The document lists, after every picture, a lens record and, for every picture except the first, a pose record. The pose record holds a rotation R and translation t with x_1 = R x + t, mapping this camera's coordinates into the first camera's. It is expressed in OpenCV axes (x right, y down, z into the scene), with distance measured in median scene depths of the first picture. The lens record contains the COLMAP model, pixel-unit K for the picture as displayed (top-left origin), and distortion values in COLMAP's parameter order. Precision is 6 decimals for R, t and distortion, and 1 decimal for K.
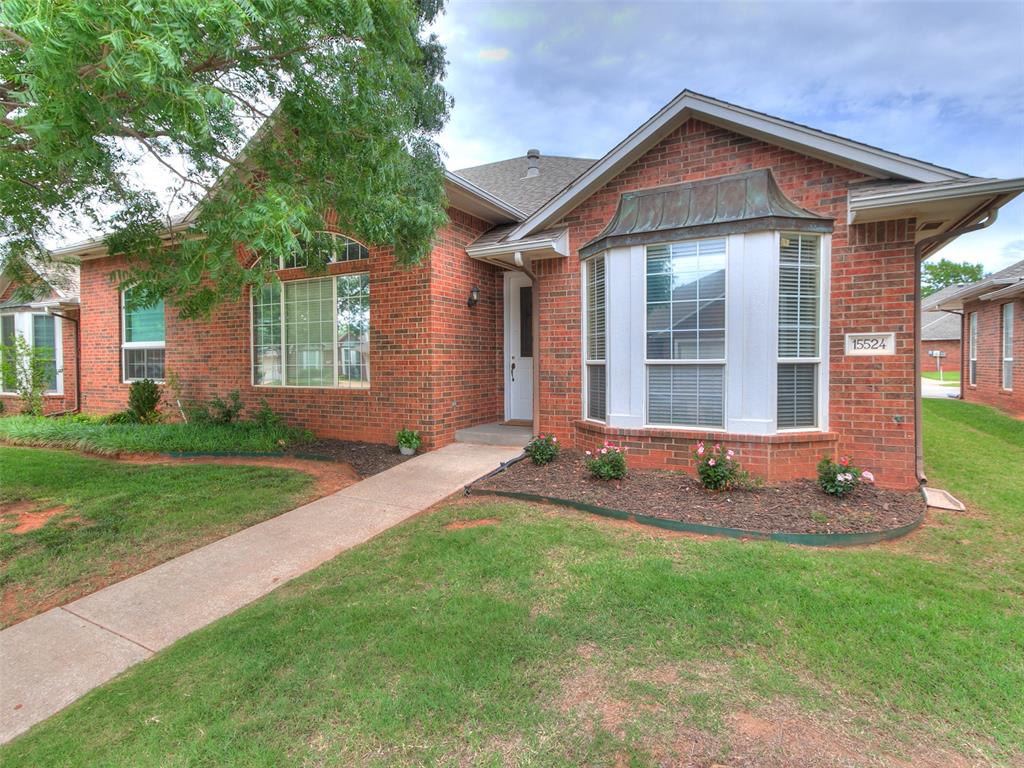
lens RADIAL K [[523.8, 0, 512.8], [0, 523.8, 379.8], [0, 0, 1]] dist [0.036478, 0.000566]
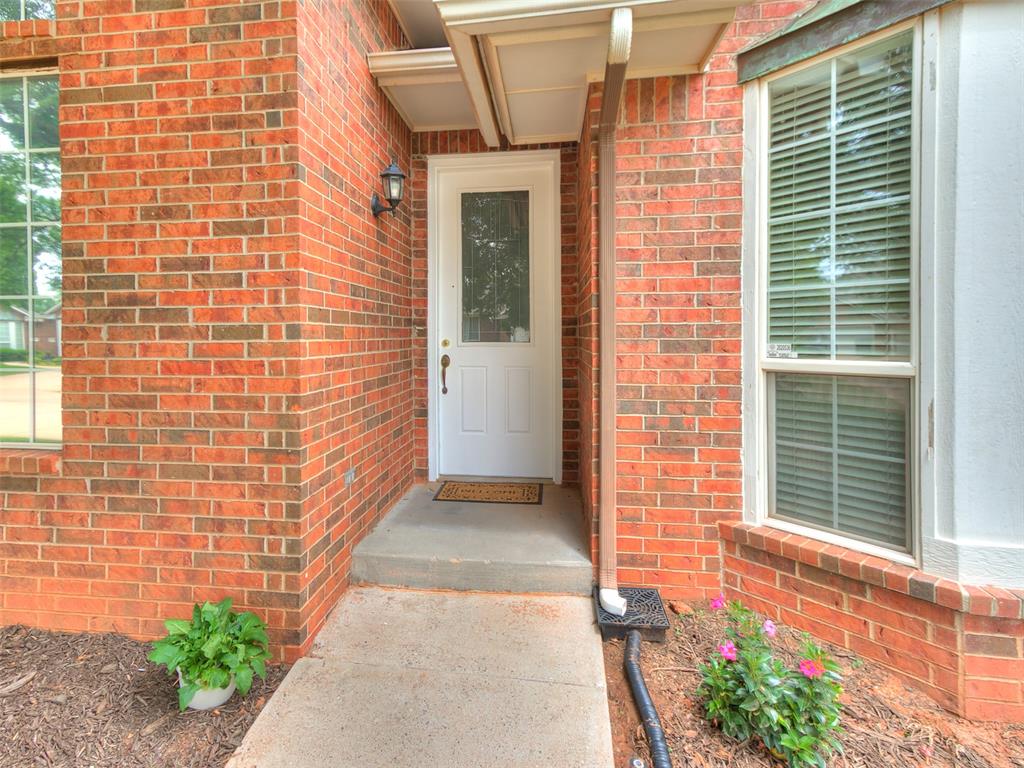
lens RADIAL K [[523.8, 0, 468.3], [0, 523.8, 345.5], [0, 0, 1]] dist [0.036478, 0.000566]
pose [[0.944006, -0.002792, 0.329917, -0.159691], [0.008312, 0.999848, -0.015322, -0.039214], [-0.329824, 0.017206, 0.943885, 0.660518]]
